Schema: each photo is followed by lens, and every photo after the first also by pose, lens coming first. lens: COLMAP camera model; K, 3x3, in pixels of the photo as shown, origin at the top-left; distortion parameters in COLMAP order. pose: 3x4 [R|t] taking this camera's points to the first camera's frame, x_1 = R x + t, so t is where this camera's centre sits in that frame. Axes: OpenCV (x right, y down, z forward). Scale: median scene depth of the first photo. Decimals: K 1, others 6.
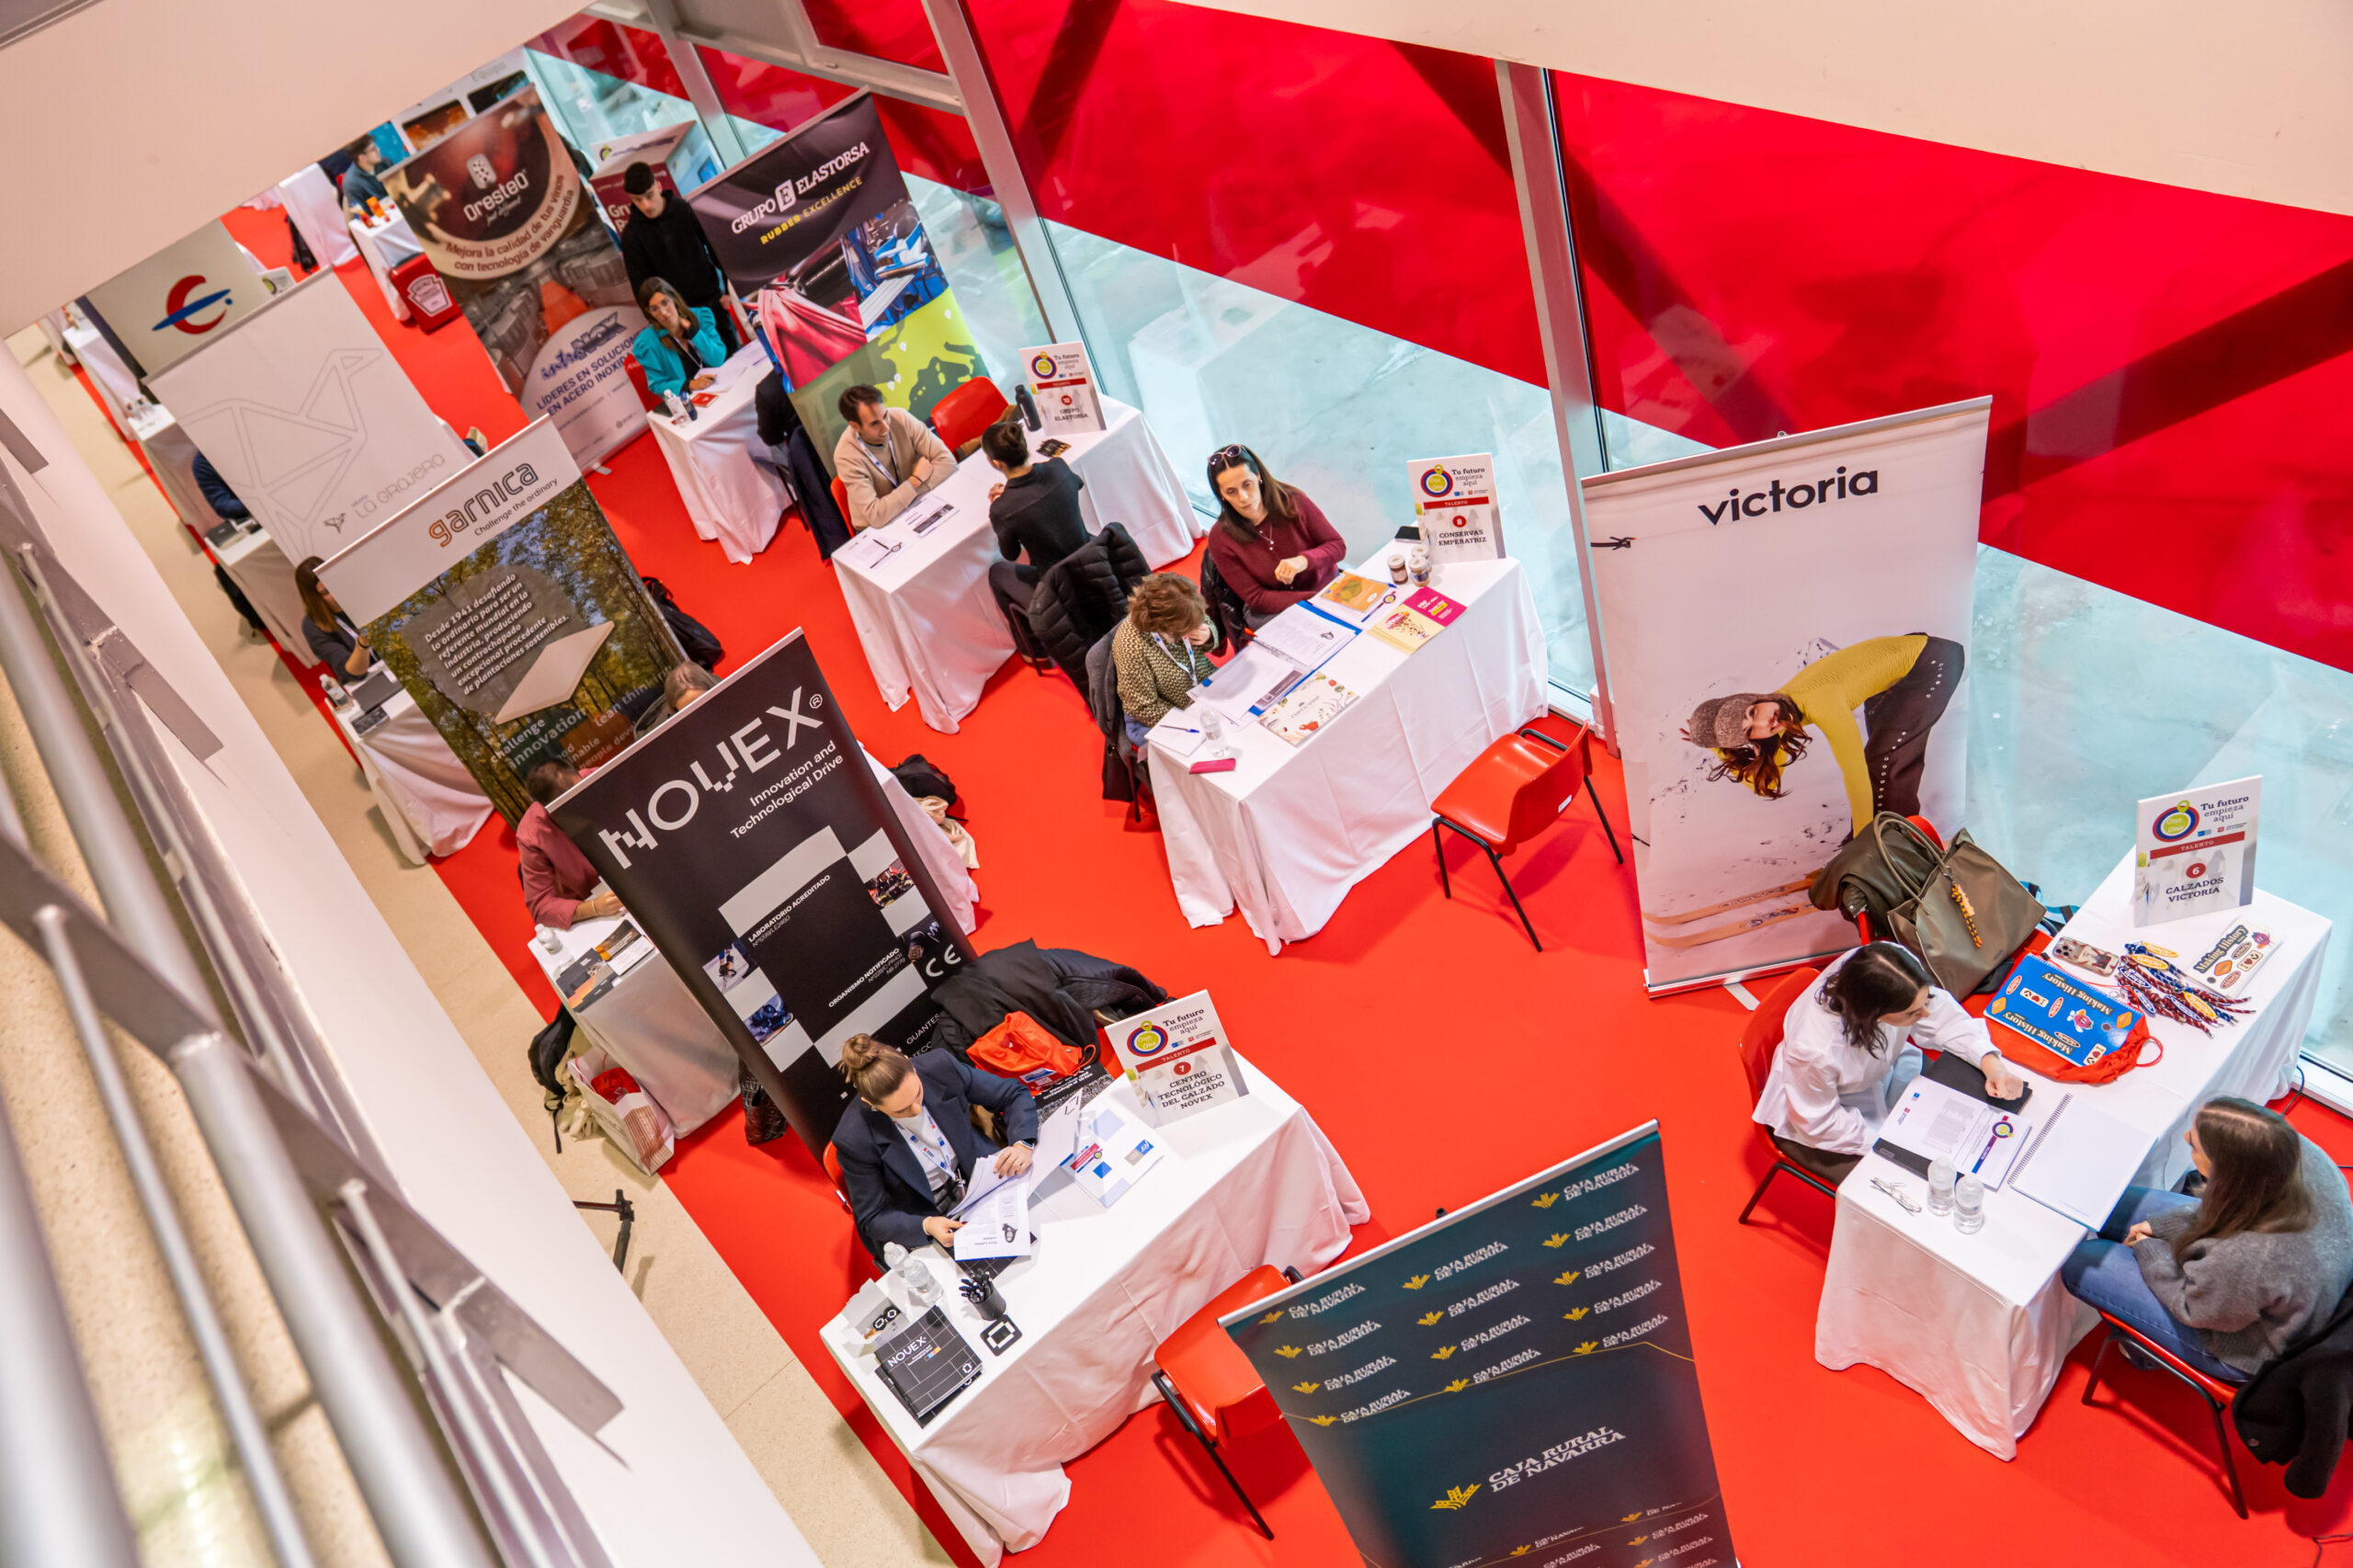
lens RADIAL K [[1771.3, 0, 1176.5], [0, 1771.3, 784.0], [0, 0, 1]] dist [-0.076303, 0.003163]
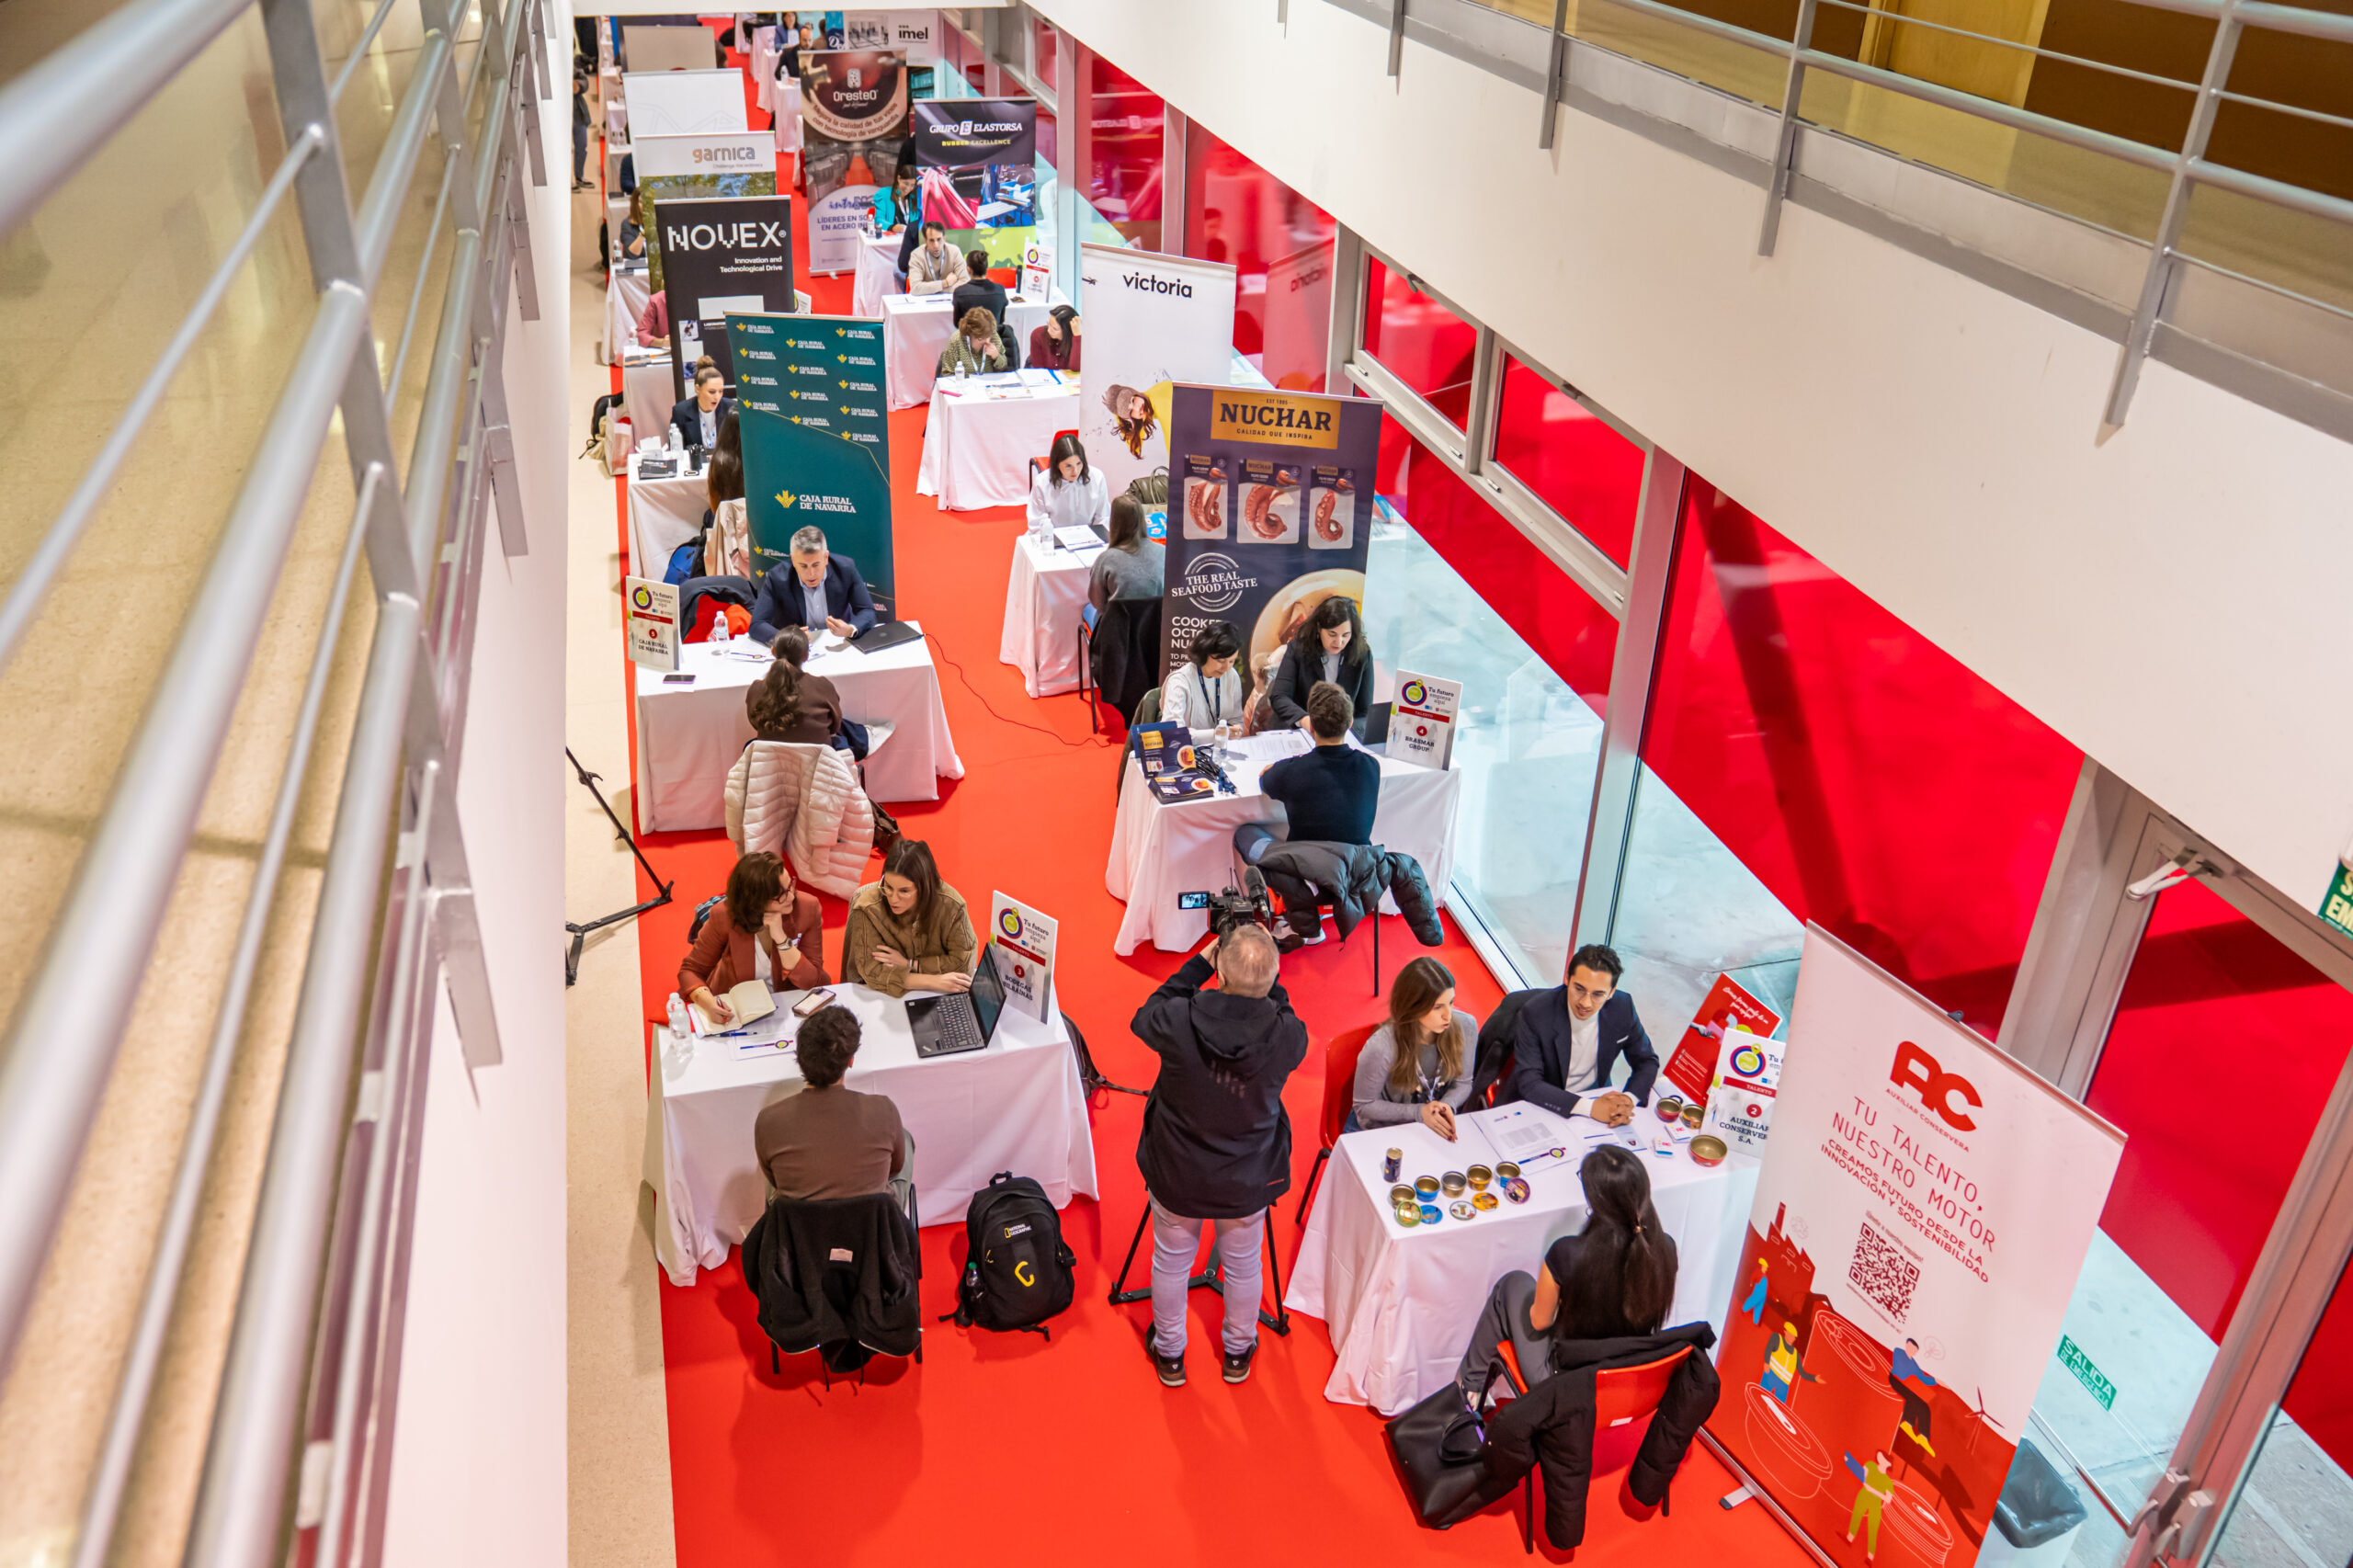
lens RADIAL K [[1893.5, 0, 1176.5], [0, 1893.5, 784.0], [0, 0, 1]] dist [-0.061835, 0.010658]
pose [[0.866577, 0.460583, -0.192114, 0.691415], [-0.489440, 0.859558, -0.146997, 0.452221], [0.097429, 0.221412, 0.970301, -0.756834]]
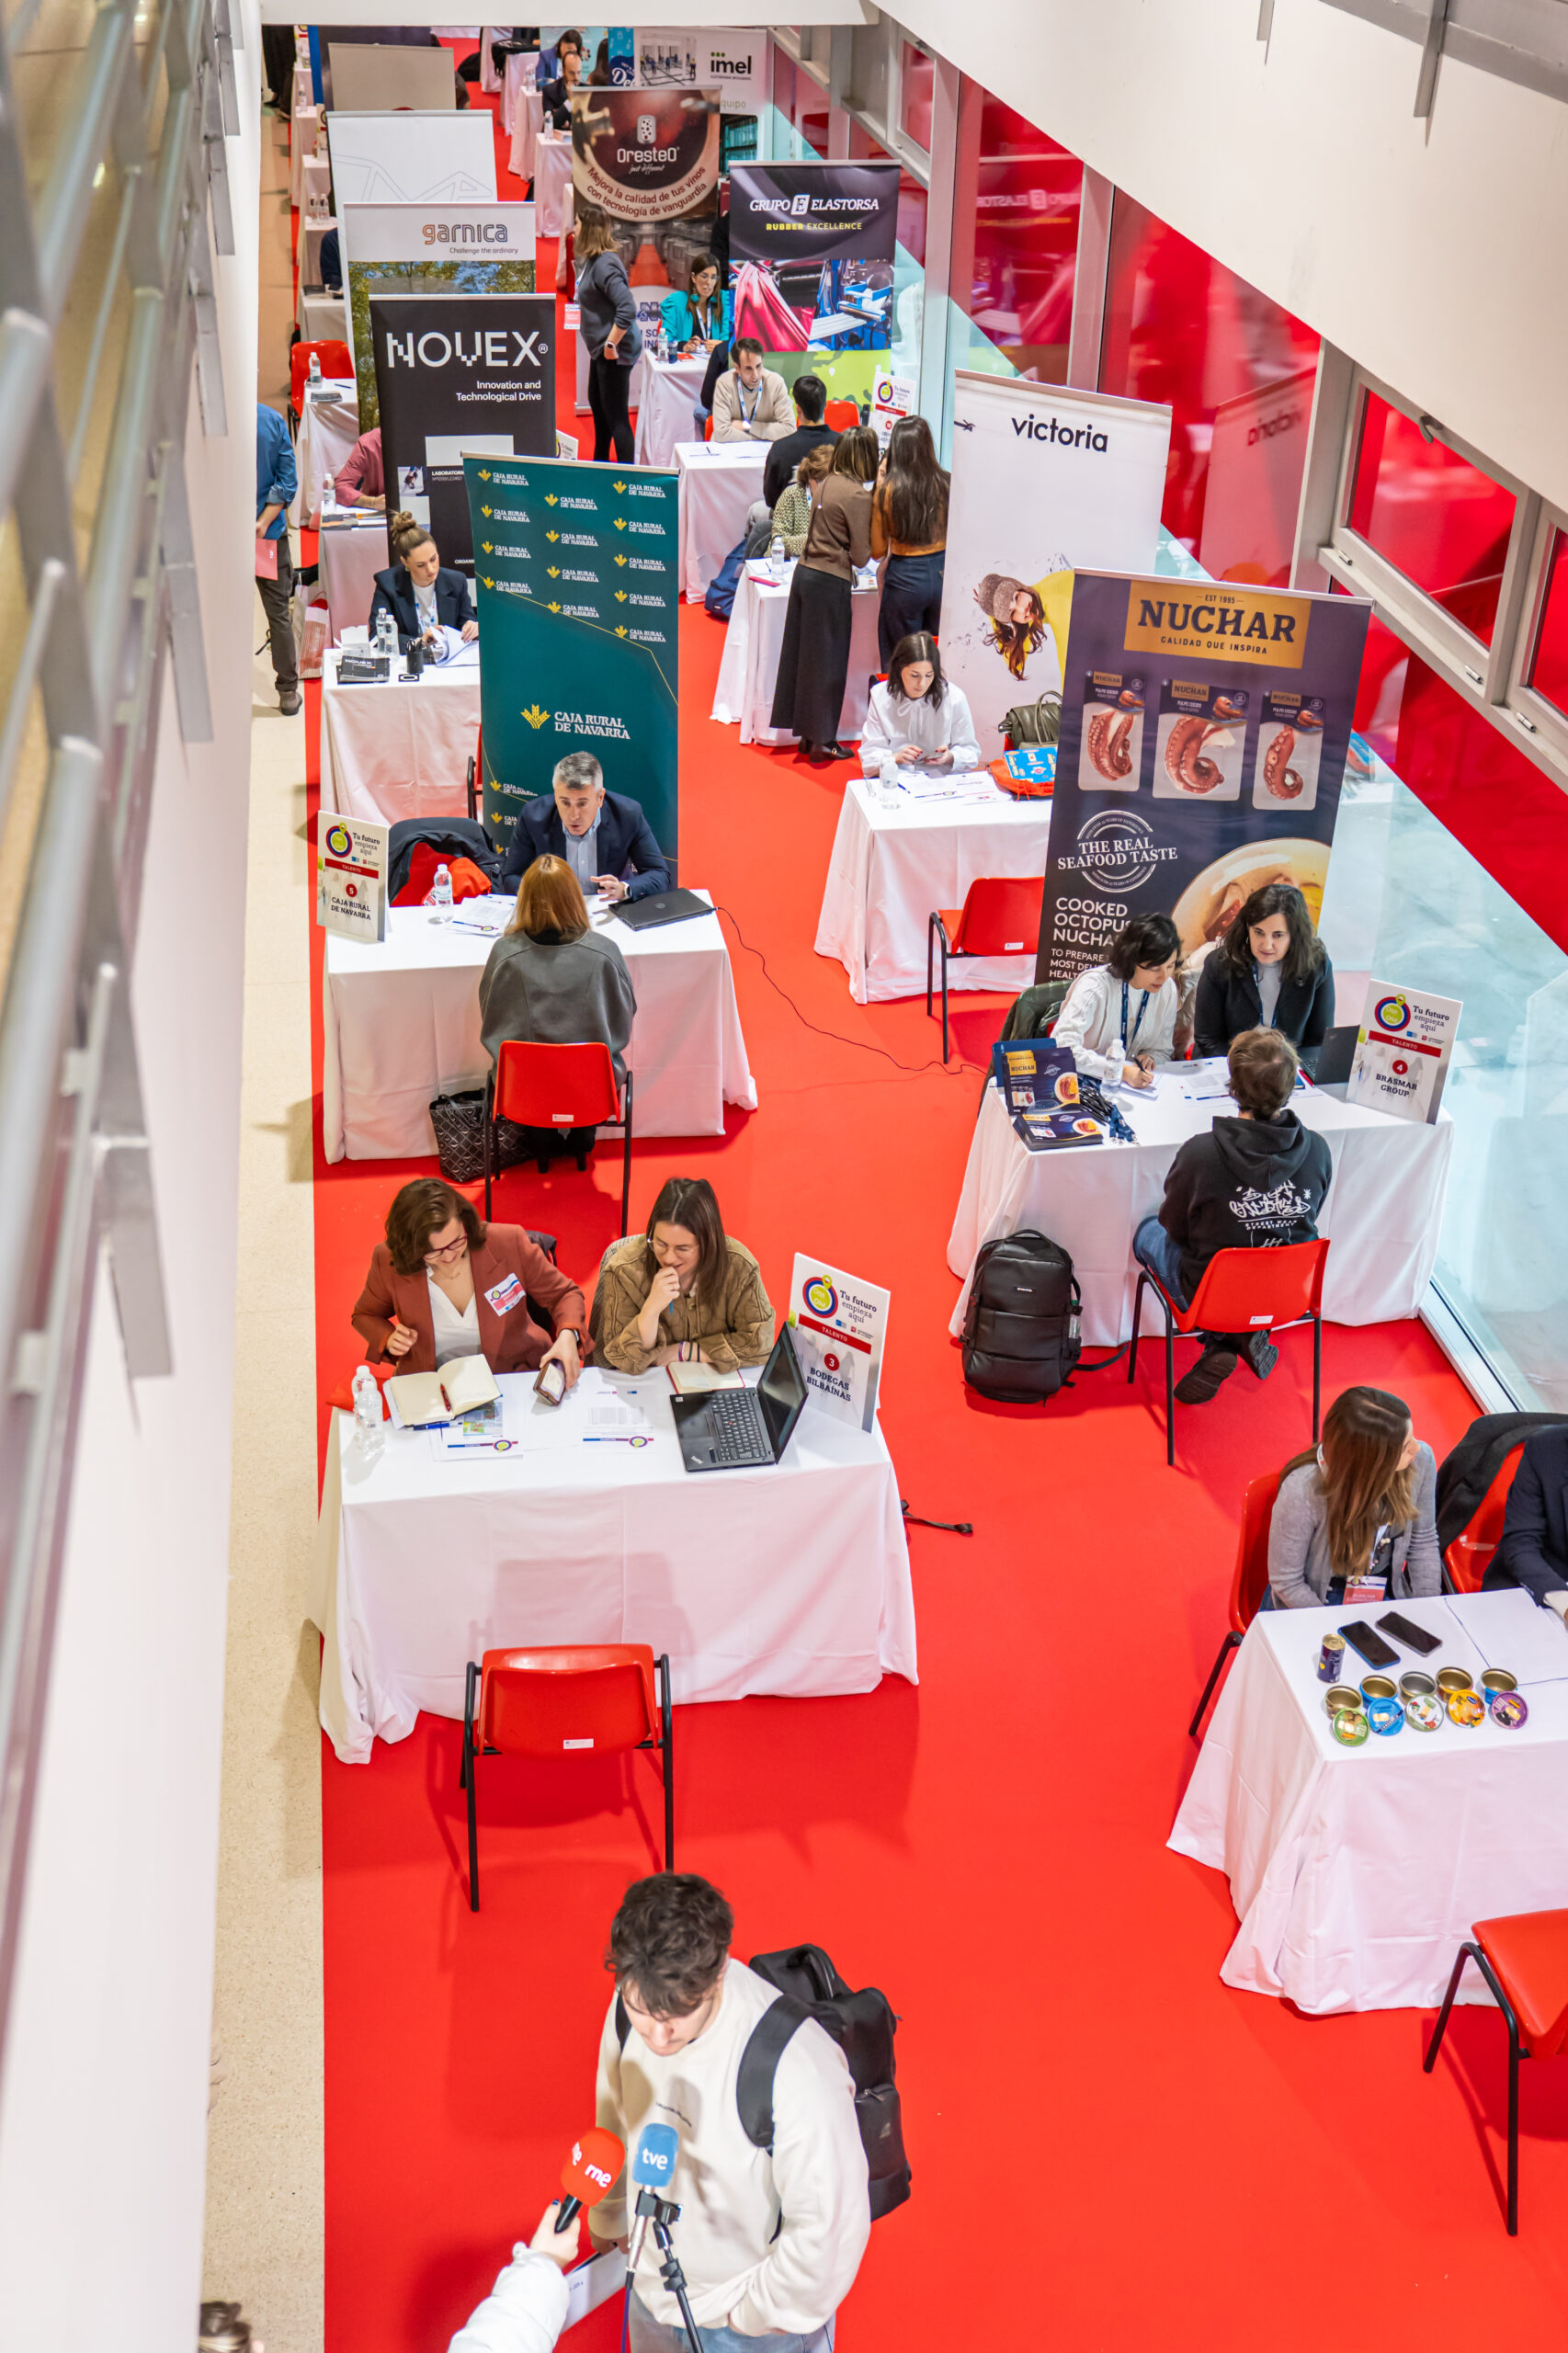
lens RADIAL K [[2613.6, 0, 786.7], [0, 2613.6, 1196.2], [0, 0, 1]] dist [0.051379, 0.149518]
pose [[0.820585, 0.506401, -0.264951, 0.696398], [-0.542199, 0.836365, -0.080709, 0.465928], [0.180725, 0.209884, 0.960878, -0.765625]]
